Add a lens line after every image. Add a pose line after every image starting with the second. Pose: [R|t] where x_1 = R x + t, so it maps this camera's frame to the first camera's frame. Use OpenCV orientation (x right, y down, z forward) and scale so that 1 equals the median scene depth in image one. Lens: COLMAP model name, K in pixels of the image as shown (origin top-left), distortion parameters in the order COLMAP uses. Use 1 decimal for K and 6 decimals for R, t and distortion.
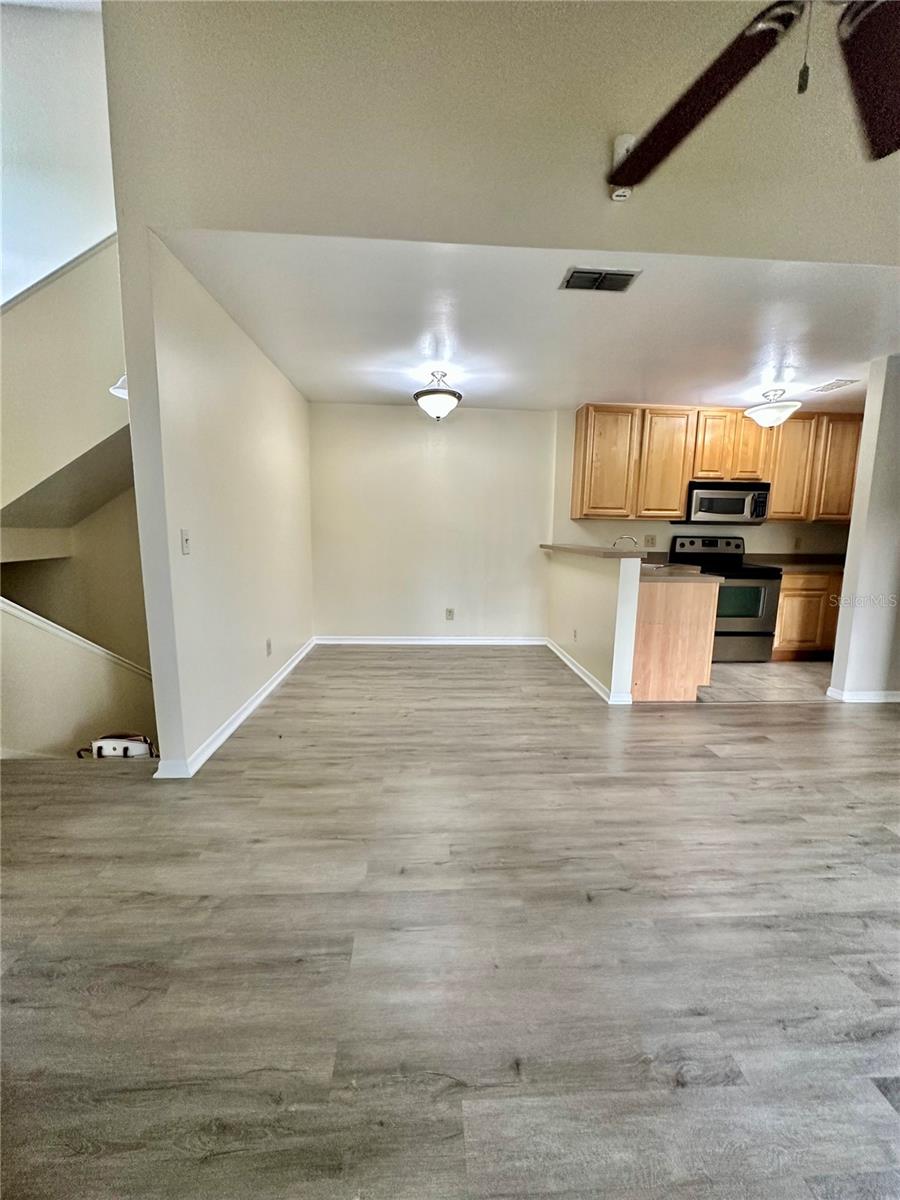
lens RADIAL K [[477.4, 0, 446.5], [0, 477.4, 597.8], [0, 0, 1]] dist [-0.000968, -0.000299]
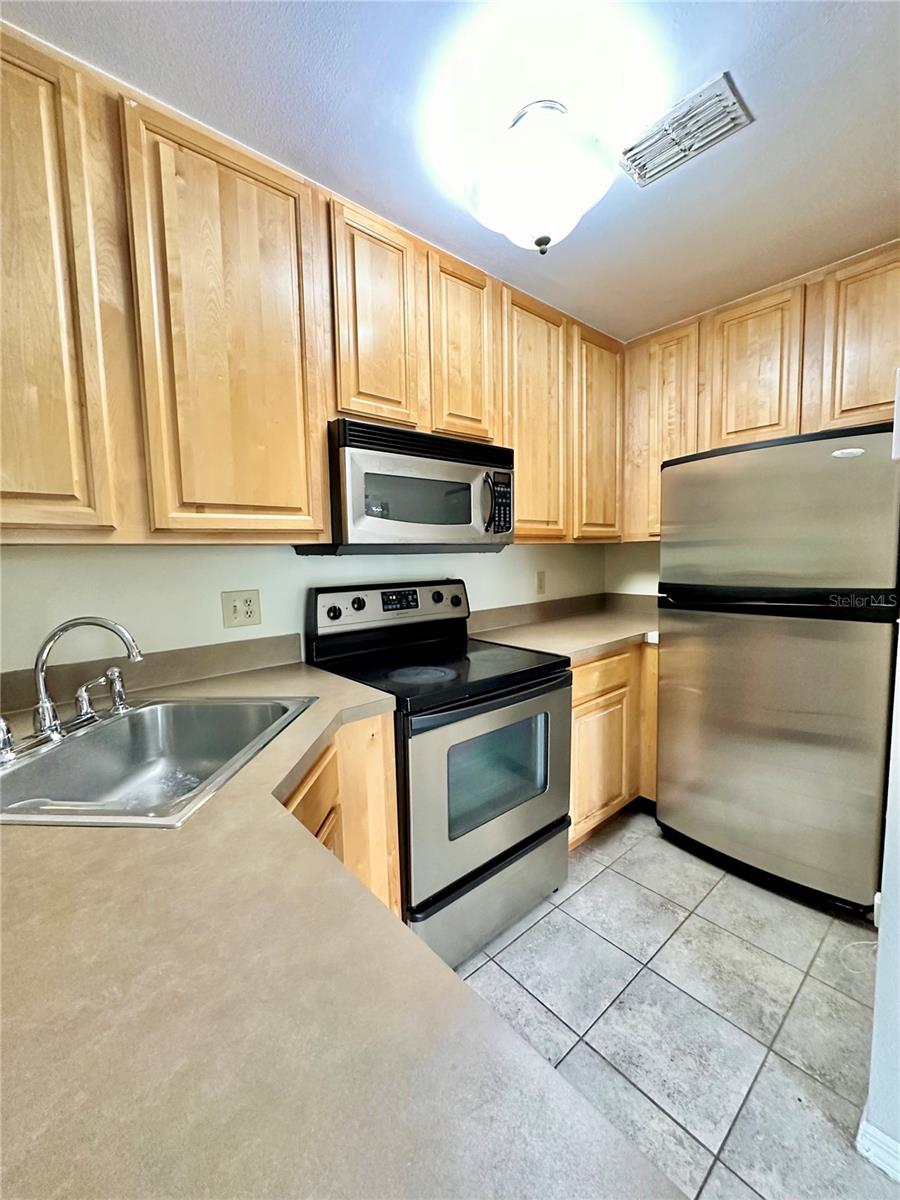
lens RADIAL K [[477.4, 0, 446.5], [0, 477.4, 597.8], [0, 0, 1]] dist [-0.000968, -0.000299]
pose [[0.795667, -0.088769, 0.599195, 0.369592], [0.118915, 0.992845, -0.010820, -0.113925], [-0.593947, 0.079862, 0.800530, 0.705035]]
